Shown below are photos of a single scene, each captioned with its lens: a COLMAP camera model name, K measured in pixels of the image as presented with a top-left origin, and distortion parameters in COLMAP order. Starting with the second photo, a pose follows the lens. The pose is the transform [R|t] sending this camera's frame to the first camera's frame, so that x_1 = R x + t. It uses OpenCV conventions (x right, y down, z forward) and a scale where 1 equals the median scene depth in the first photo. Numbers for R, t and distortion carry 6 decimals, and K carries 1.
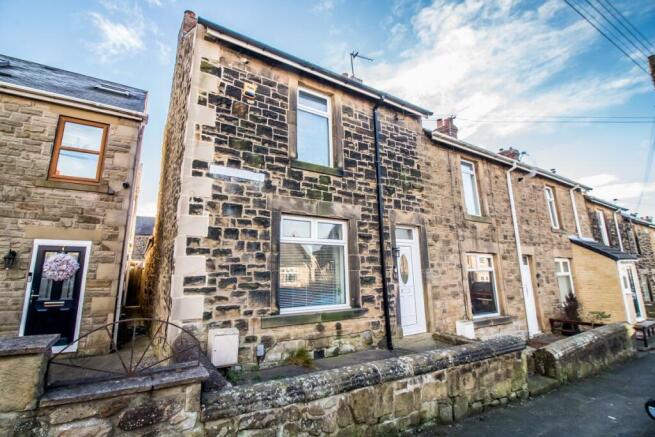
lens RADIAL K [[302.2, 0, 322.3], [0, 302.2, 216.9], [0, 0, 1]] dist [-0.008365, -0.004126]
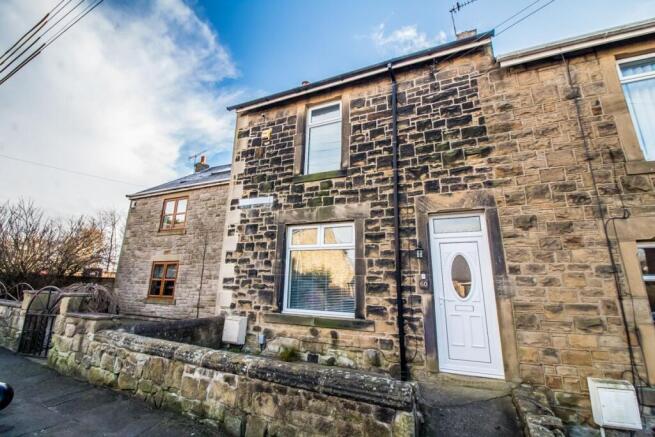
lens RADIAL K [[302.2, 0, 321.7], [0, 302.2, 217.0], [0, 0, 1]] dist [-0.008365, -0.004126]
pose [[0.536261, -0.169967, -0.826762, 0.855893], [0.118520, 0.984974, -0.125617, 0.112210], [0.835690, -0.030625, 0.548347, 0.454026]]
